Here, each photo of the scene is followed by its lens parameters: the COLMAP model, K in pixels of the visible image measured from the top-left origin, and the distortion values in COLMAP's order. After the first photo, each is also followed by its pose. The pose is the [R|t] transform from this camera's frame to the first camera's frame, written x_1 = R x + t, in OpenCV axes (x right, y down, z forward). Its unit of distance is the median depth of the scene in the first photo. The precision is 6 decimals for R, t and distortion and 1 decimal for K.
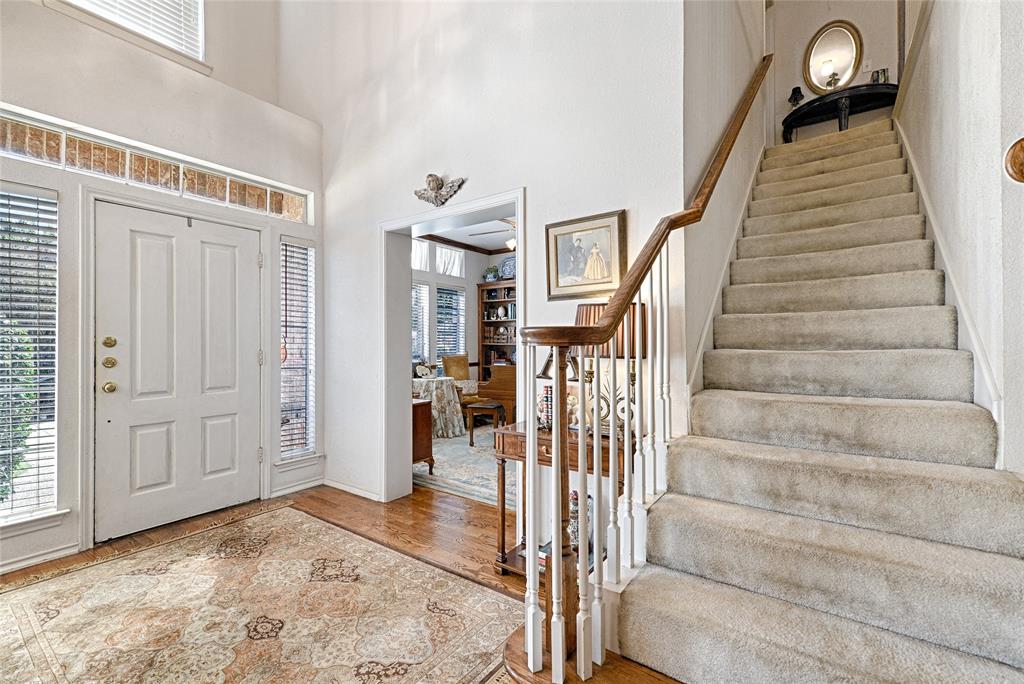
lens RADIAL K [[446.0, 0, 518.3], [0, 446.0, 339.3], [0, 0, 1]] dist [0.012067, -0.001691]
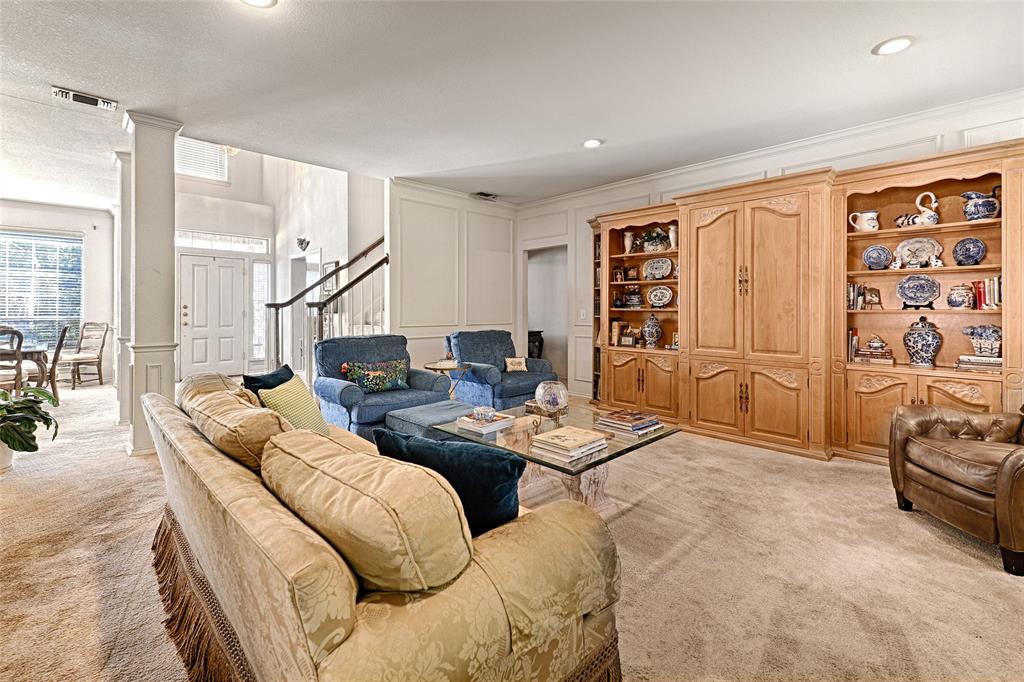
lens RADIAL K [[446.0, 0, 495.9], [0, 446.0, 307.1], [0, 0, 1]] dist [0.012067, -0.001691]
pose [[0.981320, 0.005612, -0.192299, 1.046046], [-0.005334, 0.999984, 0.001963, -0.005685], [0.192307, -0.000901, 0.981334, -0.932557]]
